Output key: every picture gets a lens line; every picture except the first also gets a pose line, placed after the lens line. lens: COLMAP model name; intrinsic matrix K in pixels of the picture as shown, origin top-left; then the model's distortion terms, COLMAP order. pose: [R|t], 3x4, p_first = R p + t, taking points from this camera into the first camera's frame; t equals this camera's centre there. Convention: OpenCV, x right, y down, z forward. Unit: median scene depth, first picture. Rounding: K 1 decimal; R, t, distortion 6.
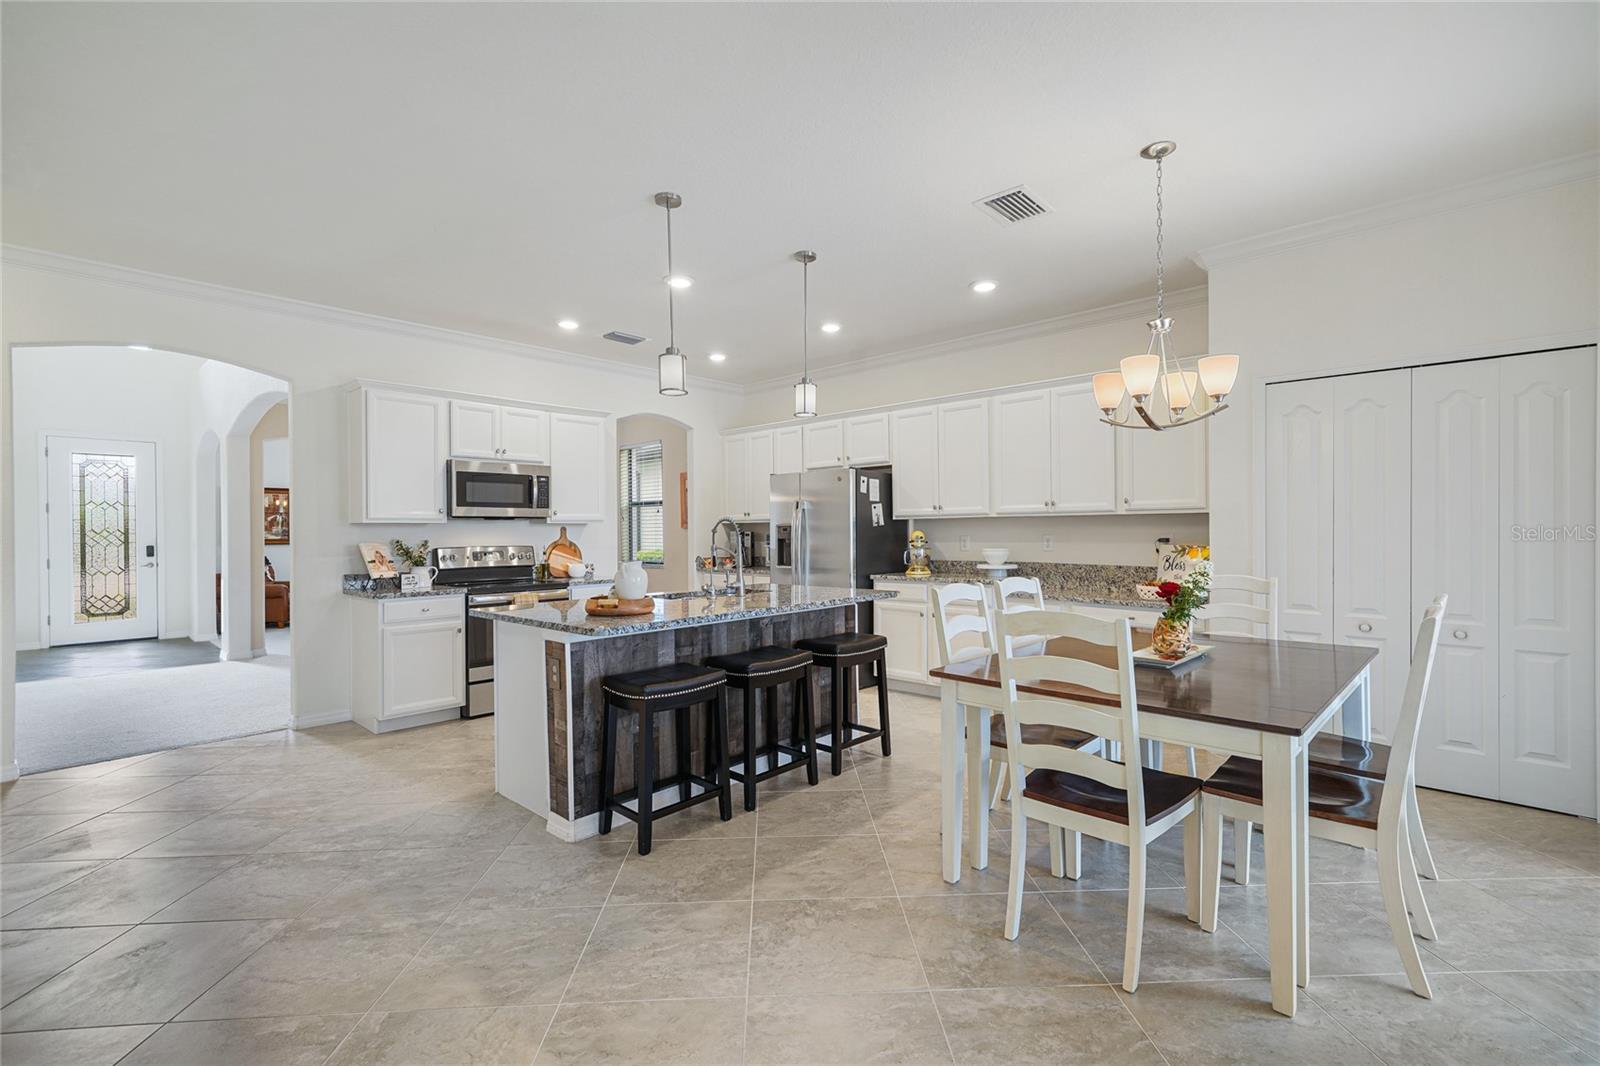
lens RADIAL K [[711.6, 0, 813.0], [0, 711.6, 530.9], [0, 0, 1]] dist [0.003861, 0.001637]
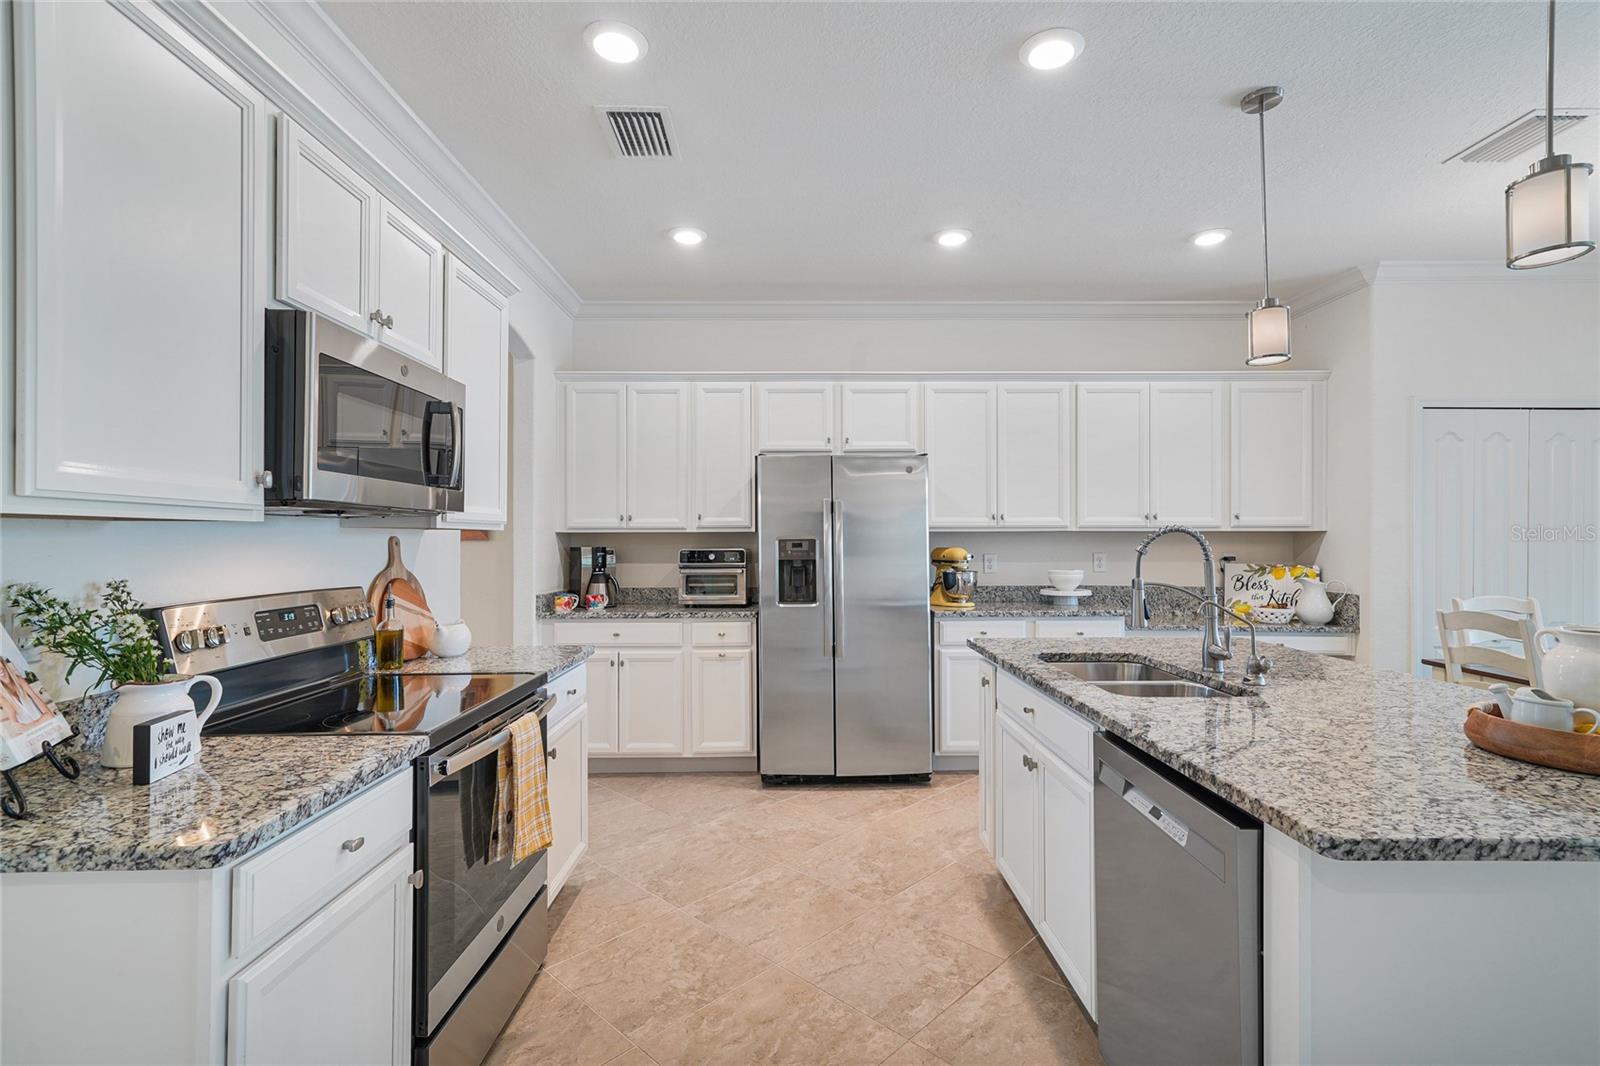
lens RADIAL K [[738.7, 0, 811.7], [0, 738.7, 536.9], [0, 0, 1]] dist [0.010275, 0.001569]
pose [[0.729287, 0.010918, 0.684121, -0.556062], [-0.005713, 0.999935, -0.009869, -0.003183], [-0.684184, 0.003289, 0.729302, 0.617611]]
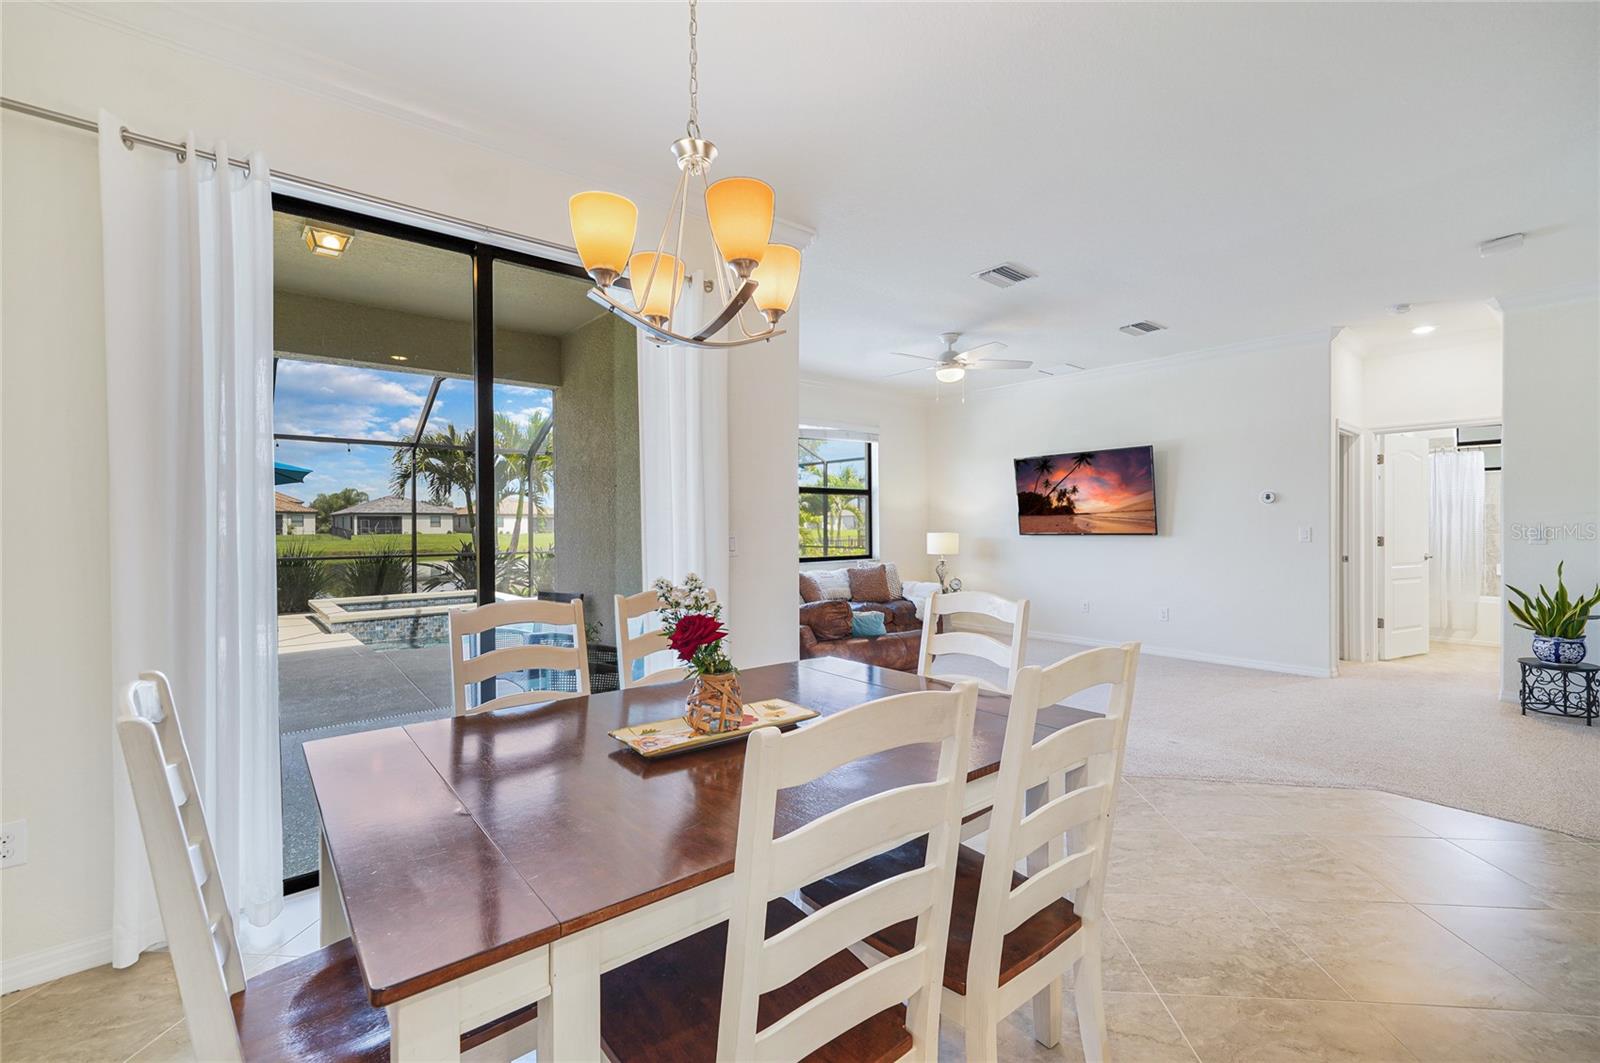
lens RADIAL K [[711.6, 0, 795.7], [0, 711.6, 532.4], [0, 0, 1]] dist [0.003861, 0.001637]
pose [[-0.991425, 0.018227, 0.129402, 0.195611], [0.019768, 0.999748, 0.010628, -0.003138], [-0.129176, 0.013095, -0.991535, 0.885851]]
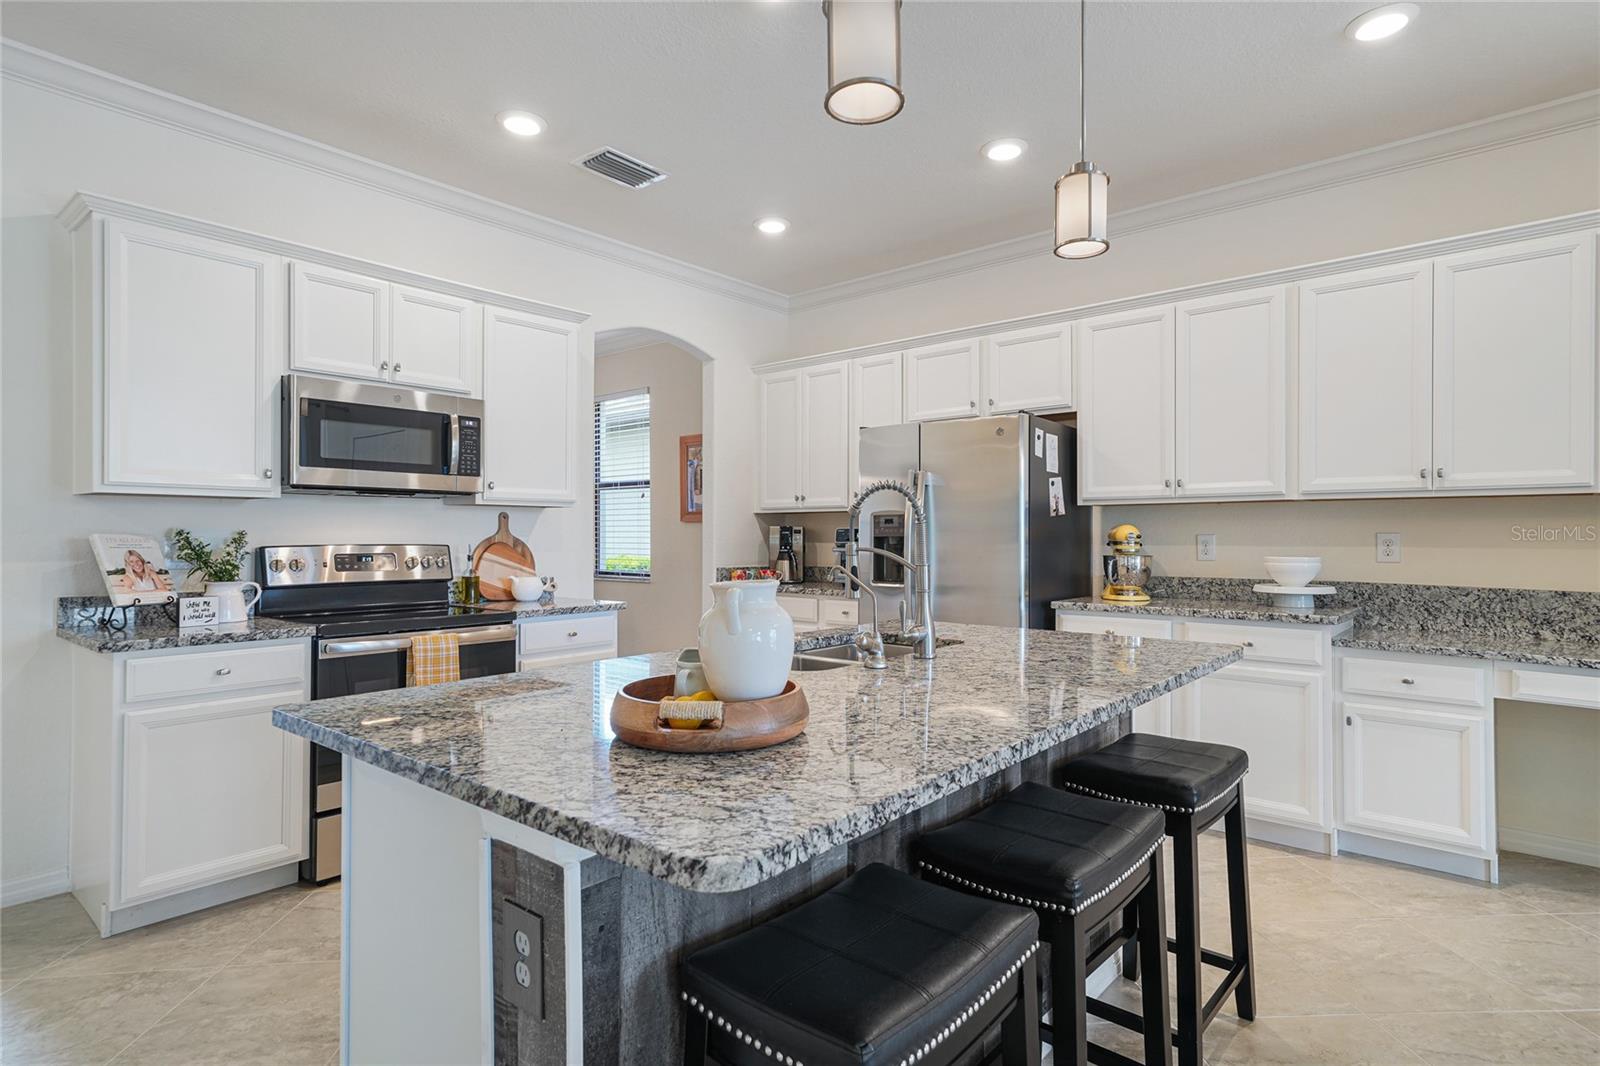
lens RADIAL K [[839.0, 0, 809.6], [0, 839.0, 528.9], [0, 0, 1]] dist [0.021197, -0.002542]
pose [[0.999424, 0.010061, 0.032399, -0.149448], [-0.009824, 0.999924, -0.007457, 0.012218], [-0.032471, 0.007134, 0.999447, 0.373480]]
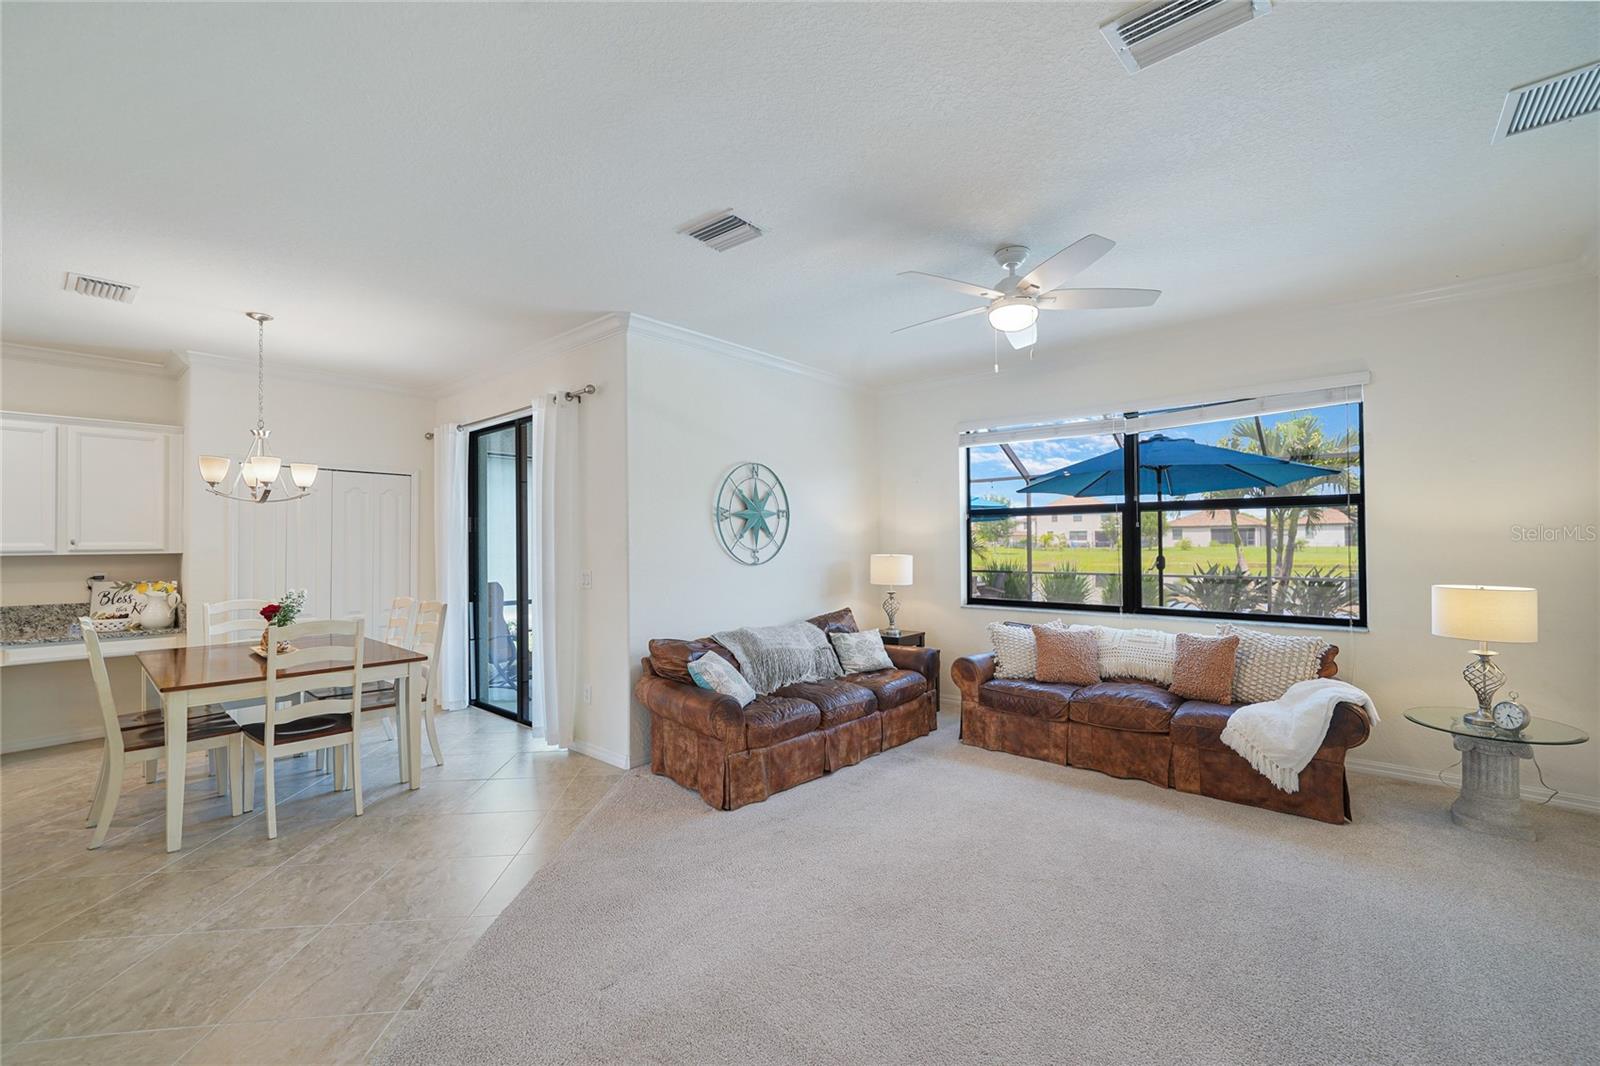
lens RADIAL K [[656.7, 0, 800.1], [0, 656.7, 535.2], [0, 0, 1]] dist [-0.002043, 0.000122]
pose [[-0.034188, 0.021897, 0.999176, -0.521822], [0.008796, 0.999728, -0.021608, -0.020117], [-0.999377, 0.008050, -0.034371, -0.045517]]
